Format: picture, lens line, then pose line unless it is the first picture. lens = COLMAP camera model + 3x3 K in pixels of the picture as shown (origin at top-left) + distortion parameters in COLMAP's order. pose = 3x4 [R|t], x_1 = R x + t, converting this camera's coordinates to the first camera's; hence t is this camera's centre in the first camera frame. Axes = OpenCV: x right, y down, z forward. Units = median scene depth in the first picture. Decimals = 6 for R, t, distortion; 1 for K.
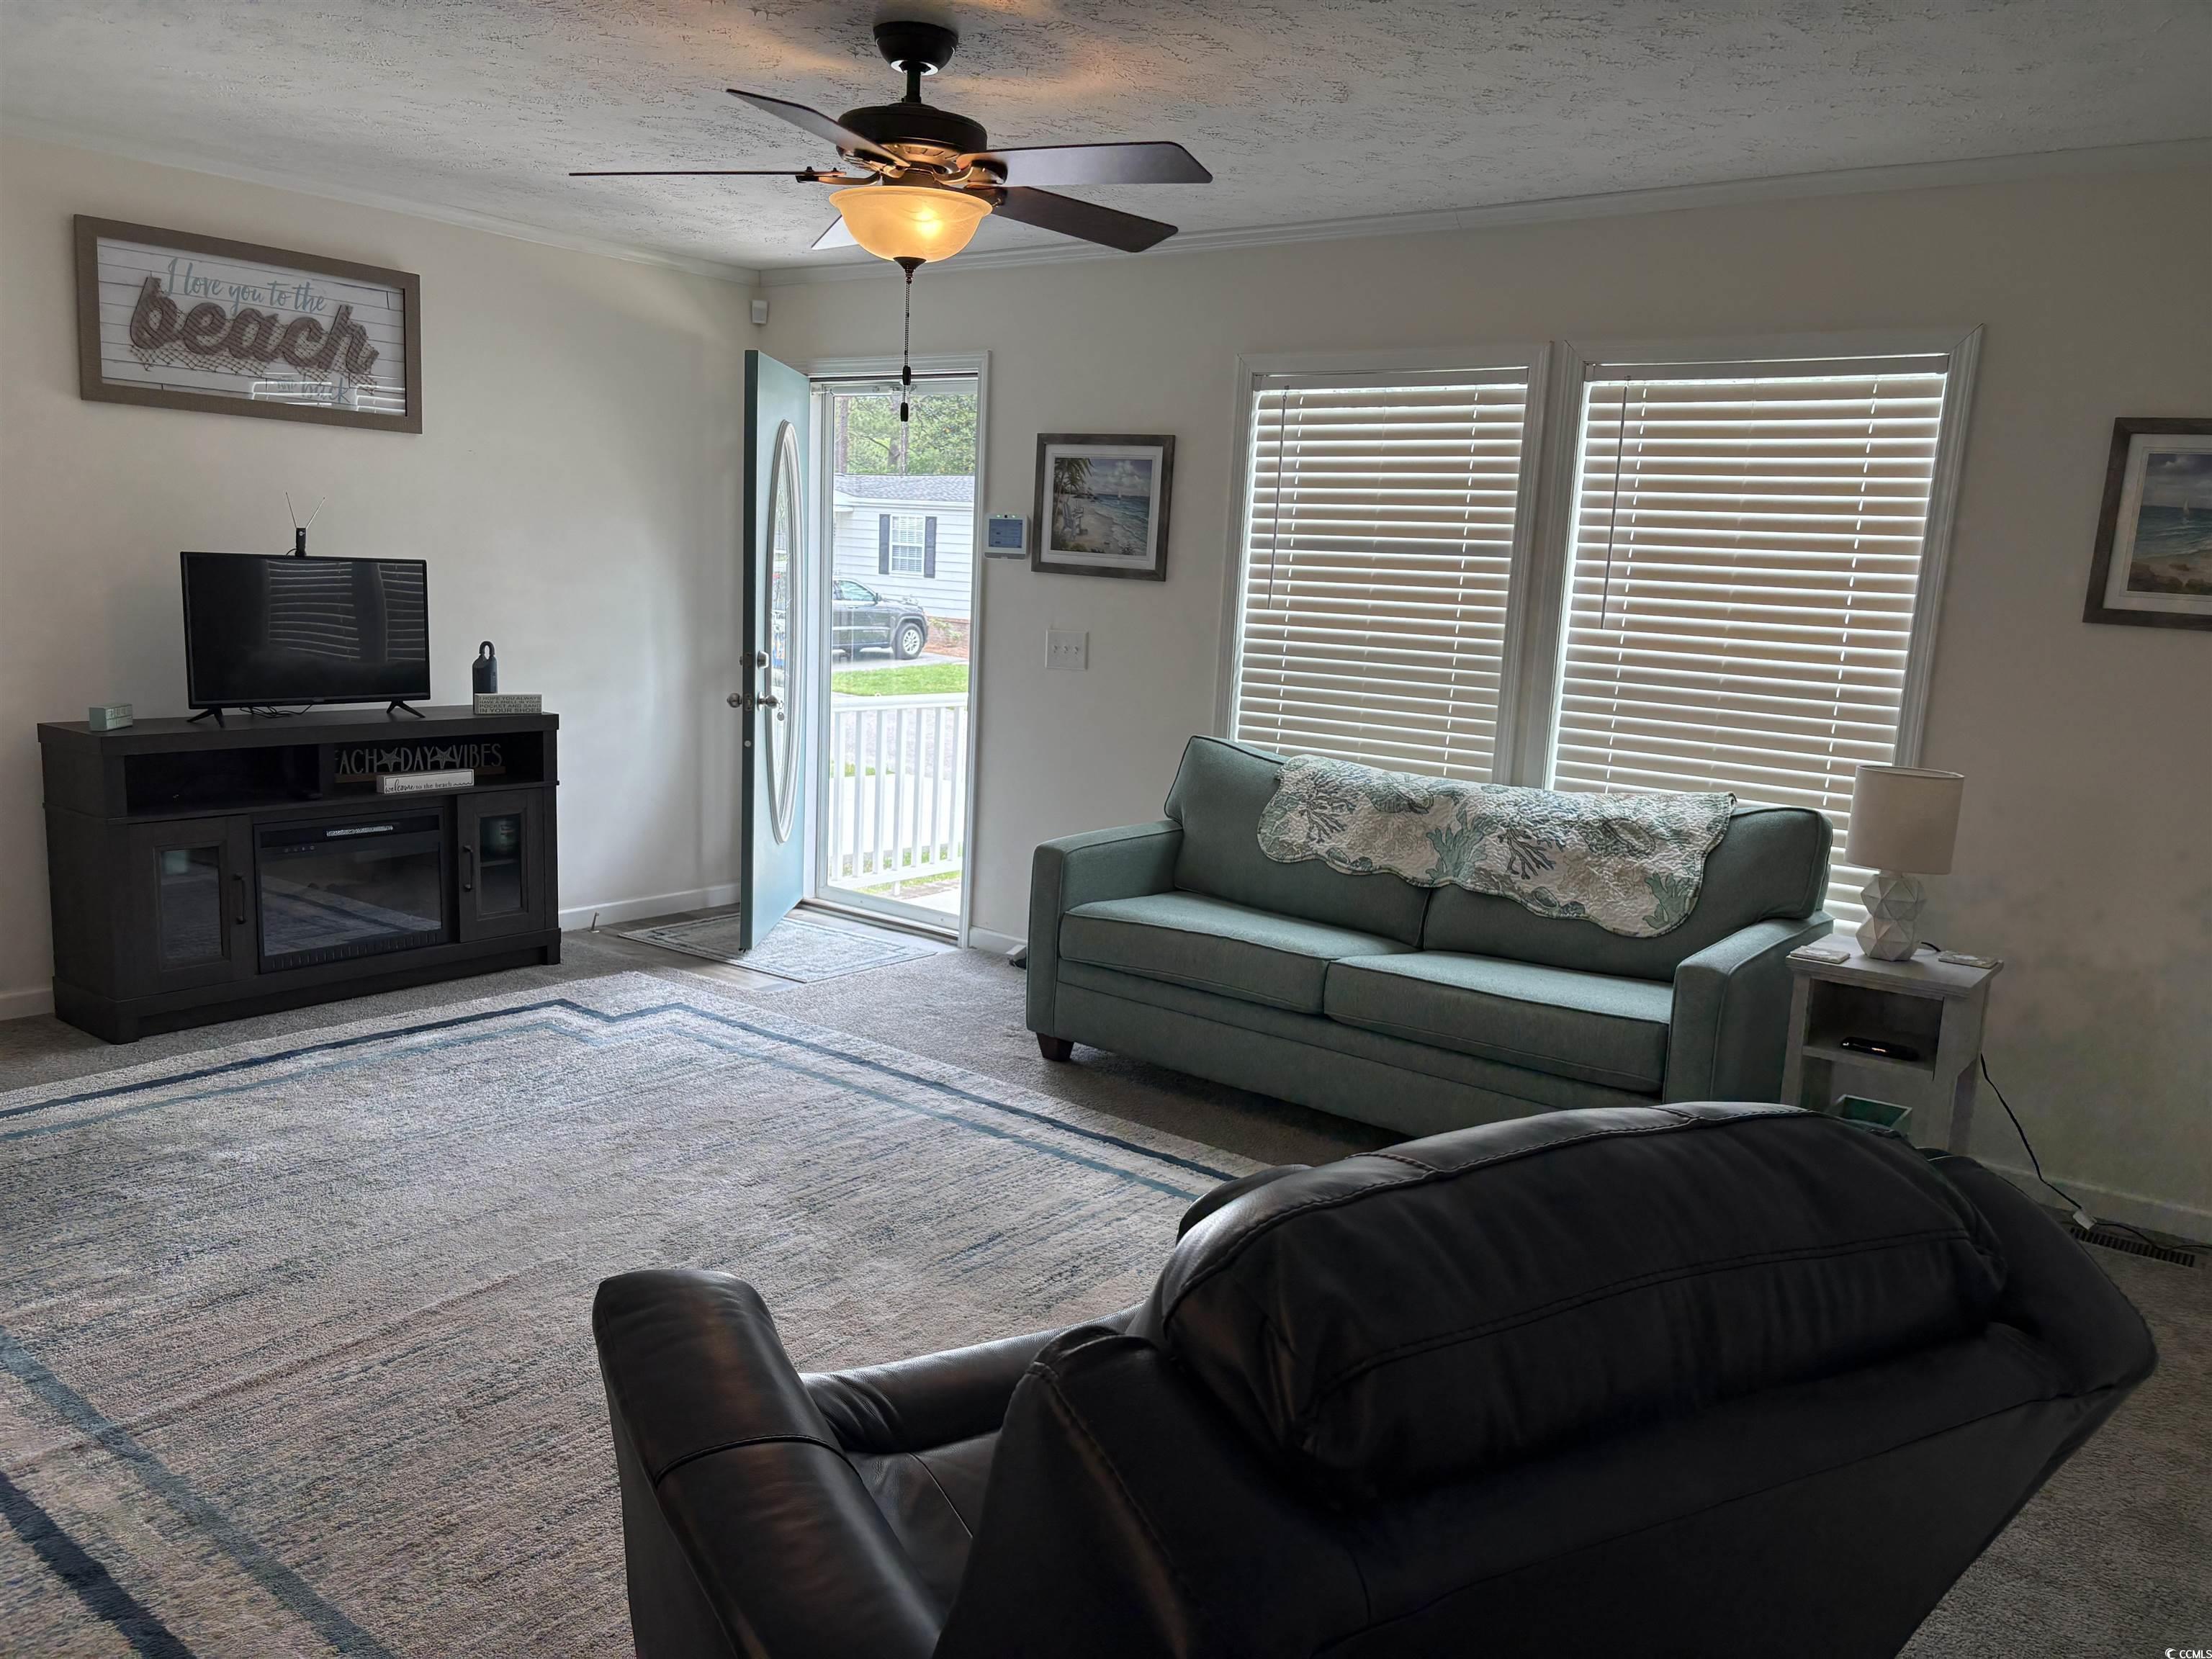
lens RADIAL K [[1668.6, 0, 1097.8], [0, 1668.6, 839.9], [0, 0, 1]] dist [0.049177, -0.061593]
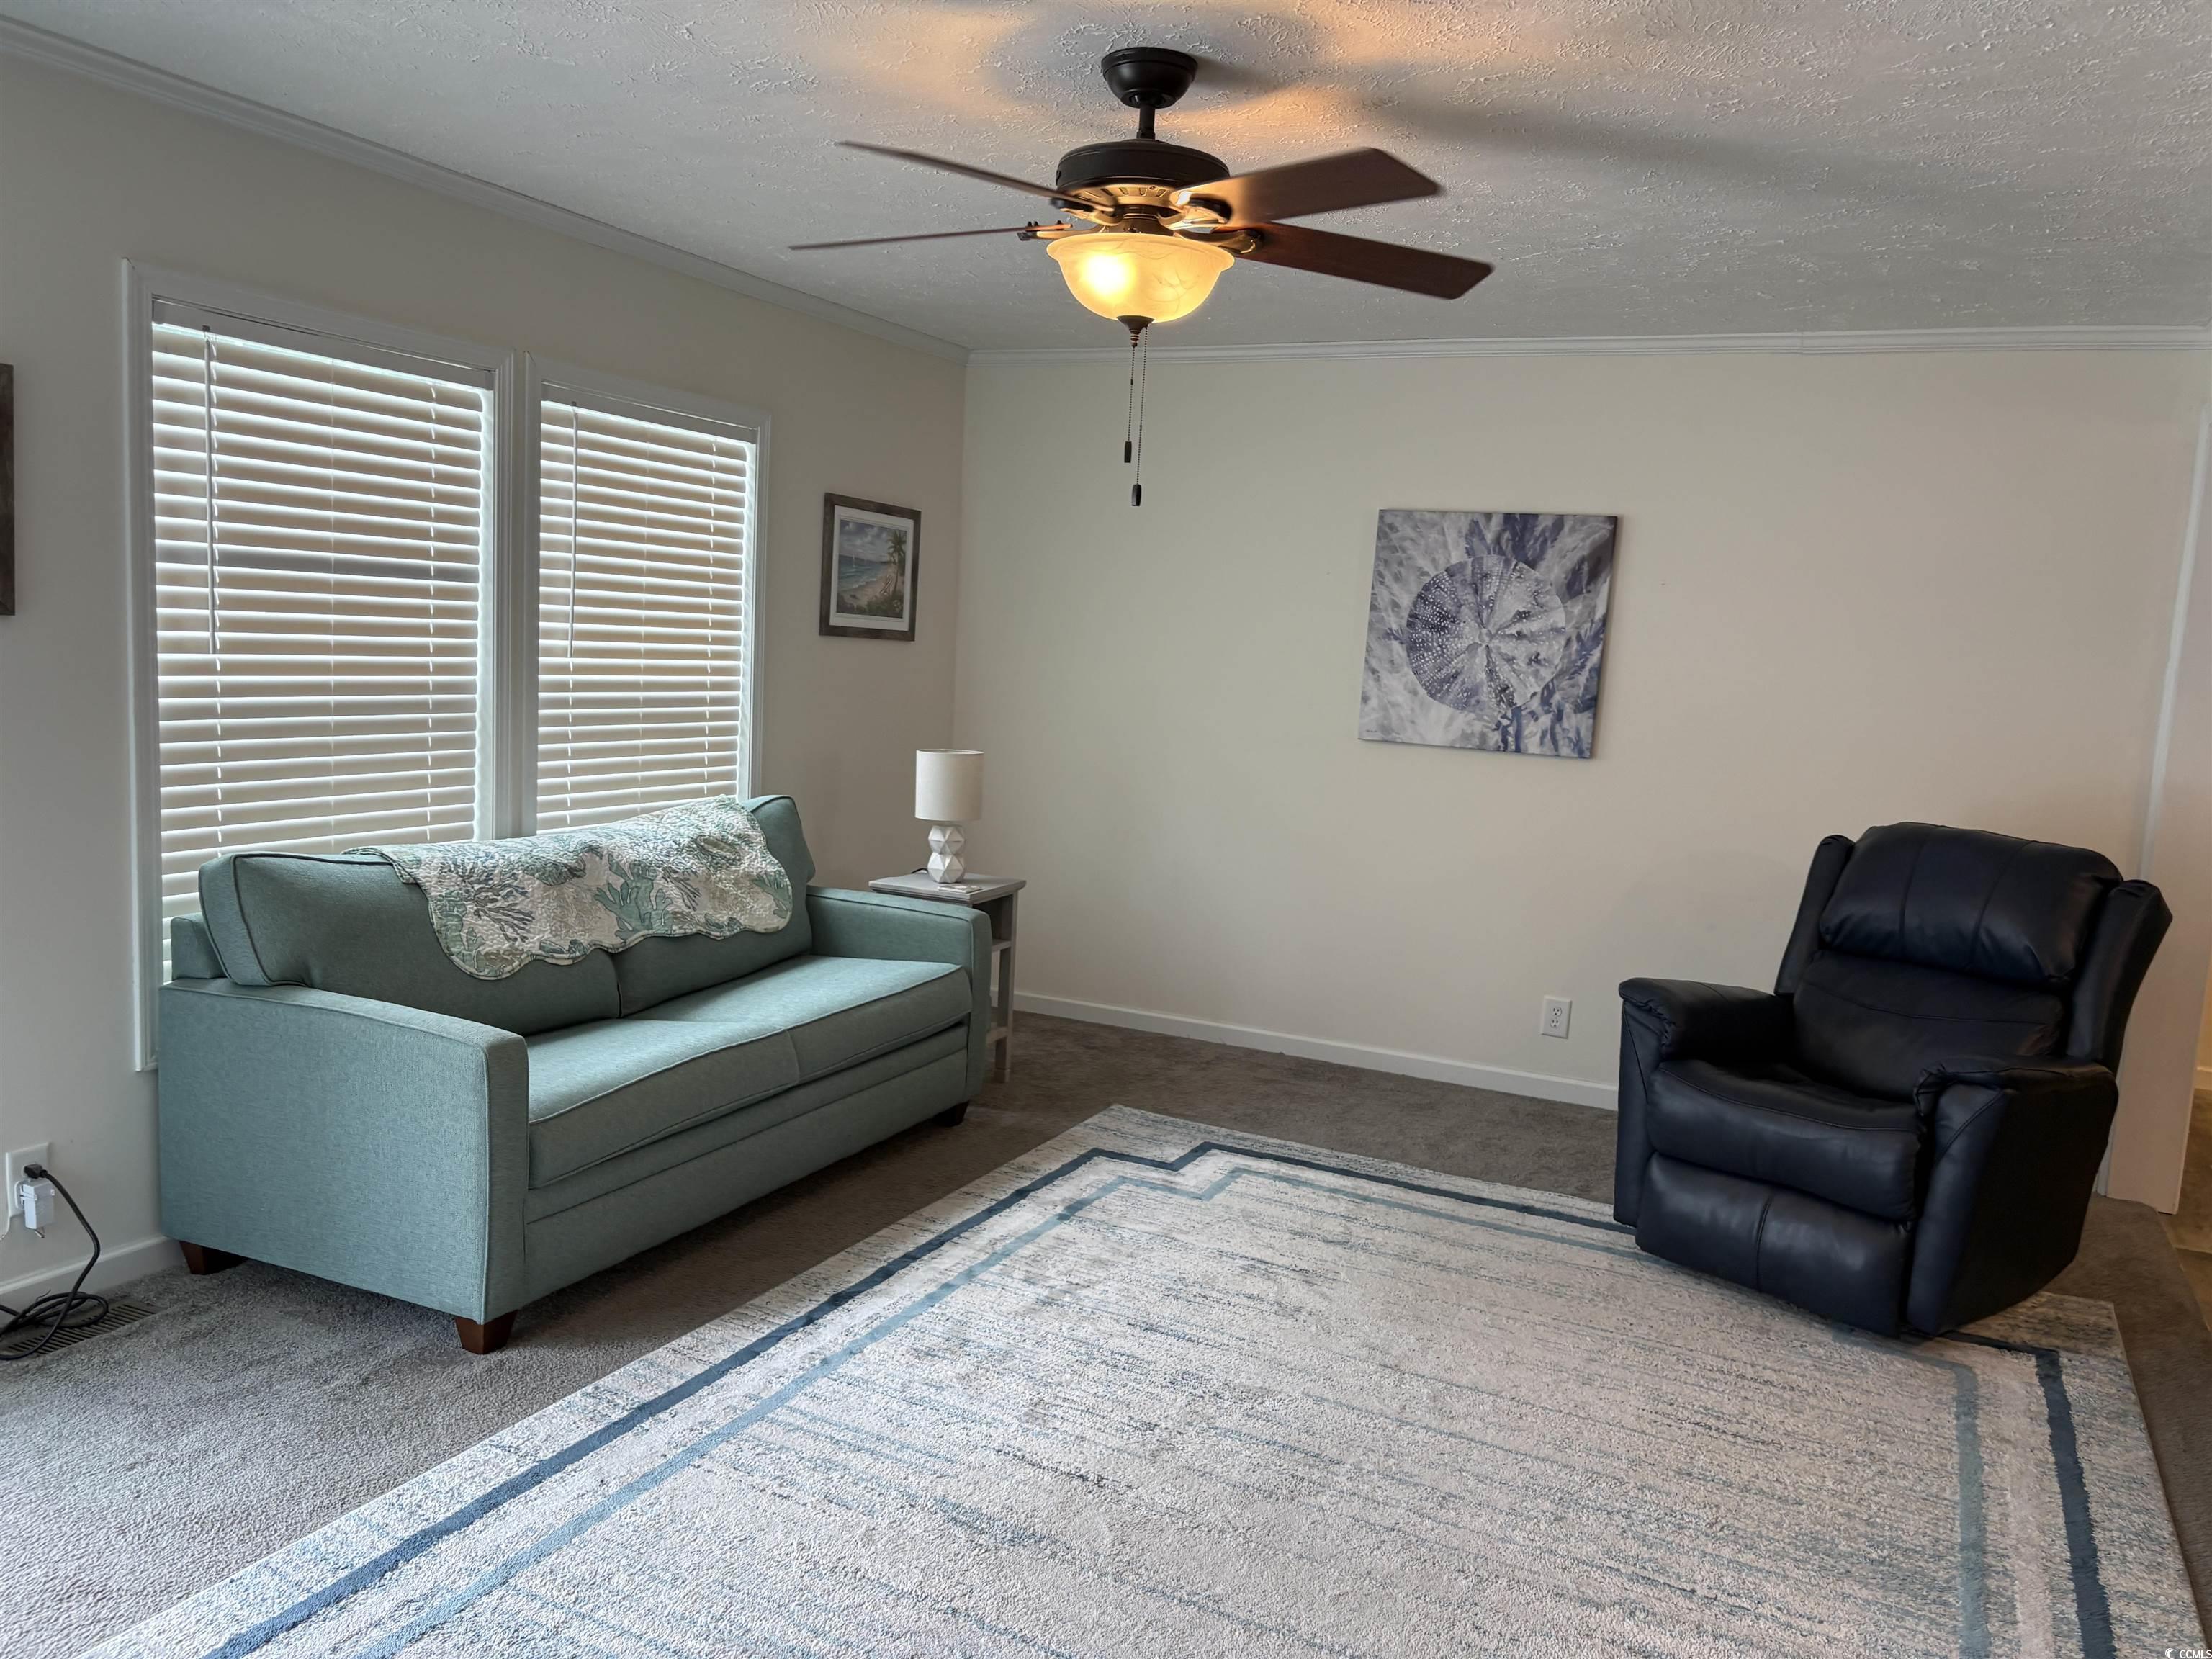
lens RADIAL K [[1668.6, 0, 1097.0], [0, 1668.6, 823.5], [0, 0, 1]] dist [0.049177, -0.061593]
pose [[-0.198796, -0.162091, 0.966544, -0.767837], [0.113020, 0.975856, 0.186898, -0.191390], [-0.973502, 0.146394, -0.175677, 0.945827]]
